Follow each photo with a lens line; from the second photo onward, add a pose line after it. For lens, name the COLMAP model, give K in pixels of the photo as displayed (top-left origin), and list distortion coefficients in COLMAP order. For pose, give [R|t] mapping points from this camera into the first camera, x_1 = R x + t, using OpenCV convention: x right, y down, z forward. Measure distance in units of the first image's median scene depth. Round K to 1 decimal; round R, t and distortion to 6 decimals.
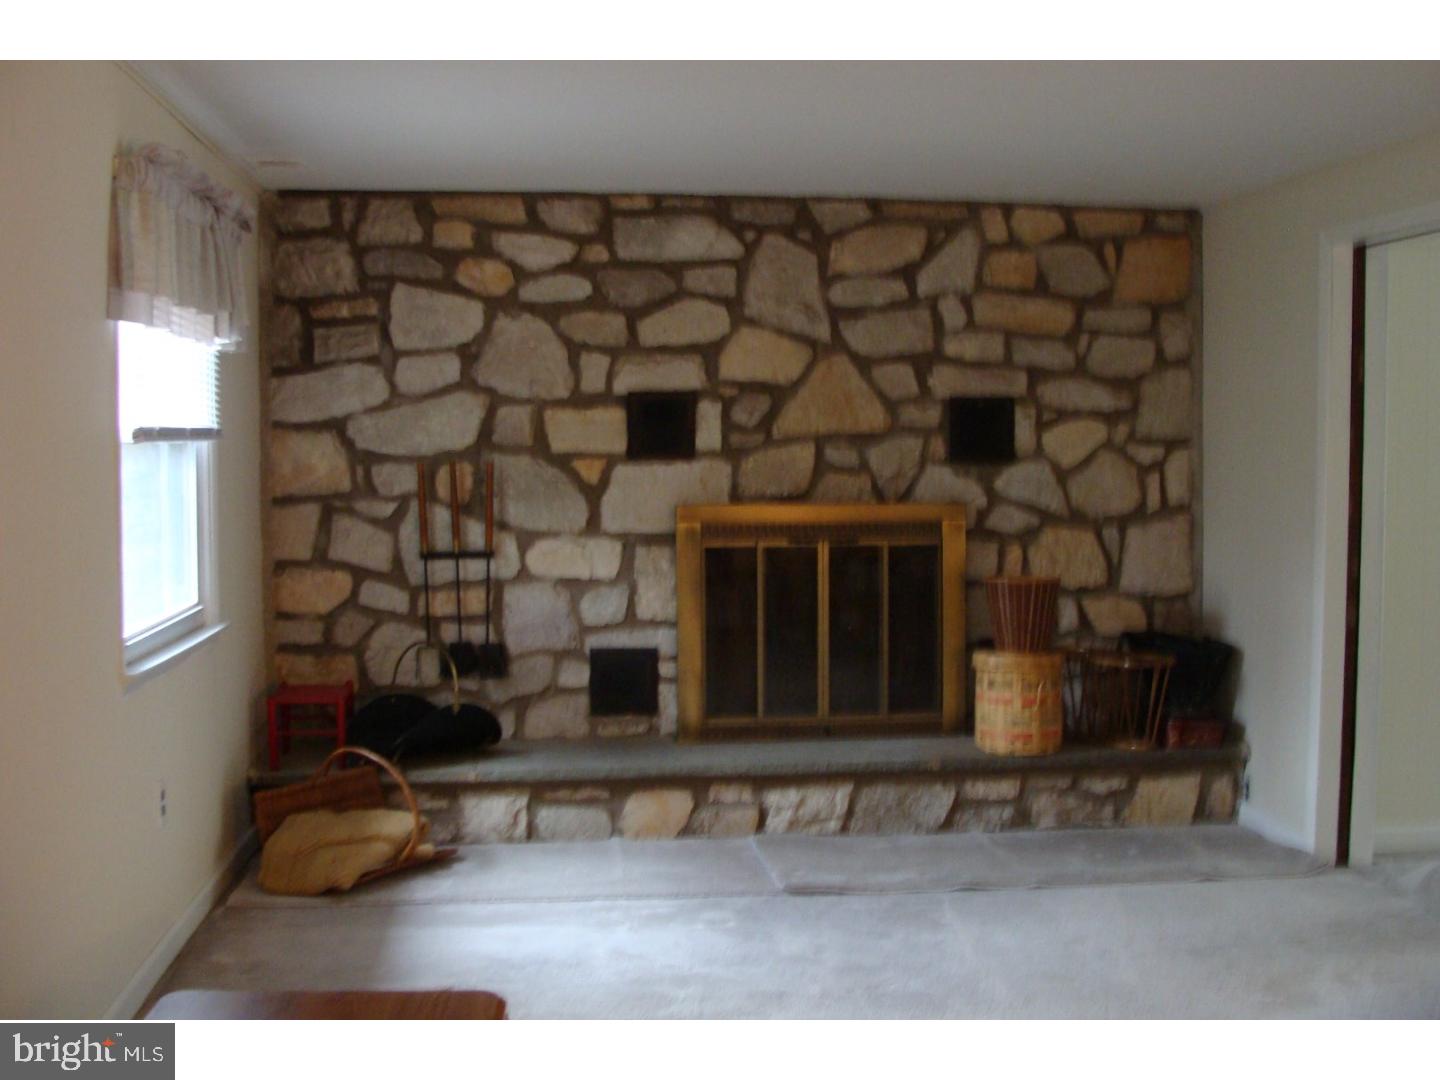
lens RADIAL K [[1630.6, 0, 720.0], [0, 1630.6, 540.0], [0, 0, 1]] dist [-0.203768, 0.227914]
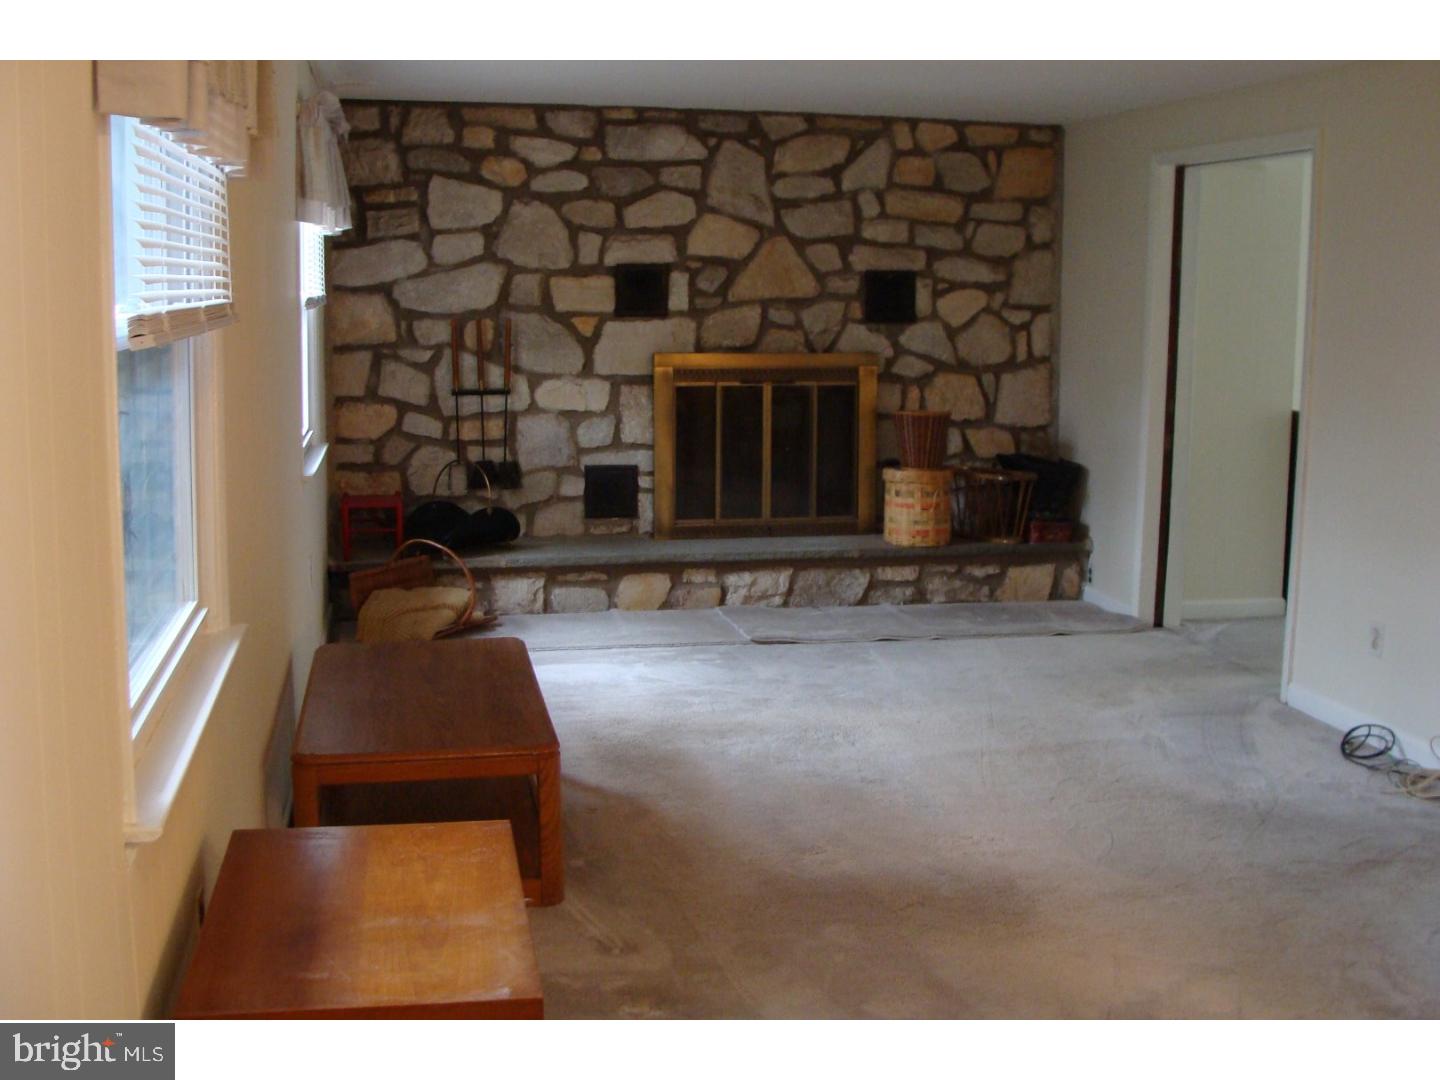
lens RADIAL K [[1630.6, 0, 720.0], [0, 1630.6, 540.0], [0, 0, 1]] dist [-0.203768, 0.227914]
pose [[0.996090, -0.001988, 0.088319, -0.088333], [-0.006446, 0.995446, 0.095108, 0.002551], [-0.088105, -0.095306, 0.991541, -0.283804]]
